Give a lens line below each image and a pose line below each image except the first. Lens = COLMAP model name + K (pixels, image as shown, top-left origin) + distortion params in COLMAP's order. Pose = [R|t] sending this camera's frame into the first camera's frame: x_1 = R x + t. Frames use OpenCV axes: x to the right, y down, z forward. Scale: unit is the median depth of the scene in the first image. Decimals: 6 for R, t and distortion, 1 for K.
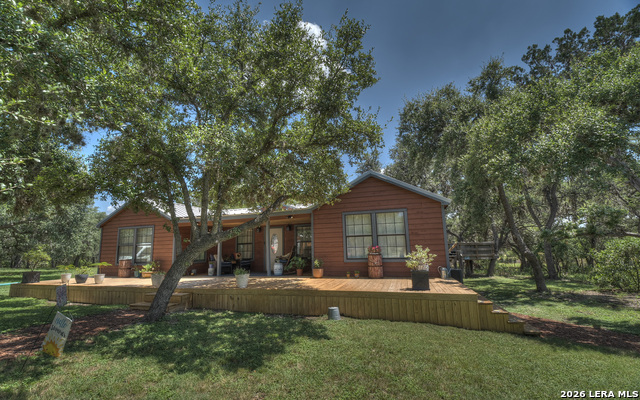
lens RADIAL K [[279.2, 0, 329.6], [0, 279.2, 195.8], [0, 0, 1]] dist [-0.000869, -0.000432]
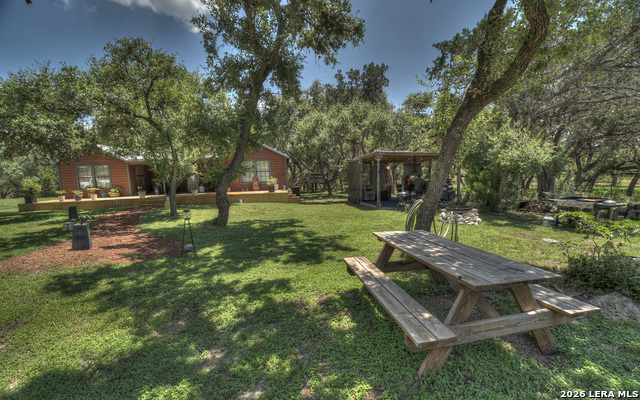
lens RADIAL K [[267.7, 0, 320.0], [0, 267.7, 200.0], [0, 0, 1]] dist [0.001104, -0.000015]
pose [[0.926272, -0.043831, 0.374298, -0.161648], [-0.060174, 0.963268, 0.261713, -0.220585], [-0.372021, -0.264940, 0.889611, -1.094064]]
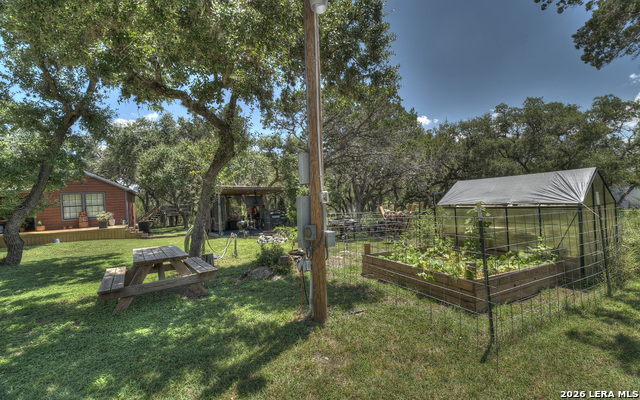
lens RADIAL K [[279.2, 0, 329.6], [0, 279.2, 195.8], [0, 0, 1]] dist [-0.000869, -0.000432]
pose [[0.677637, -0.007199, 0.735362, -0.100973], [-0.103094, 0.989148, 0.104684, -0.300771], [-0.728135, -0.146749, 0.669541, -1.493982]]
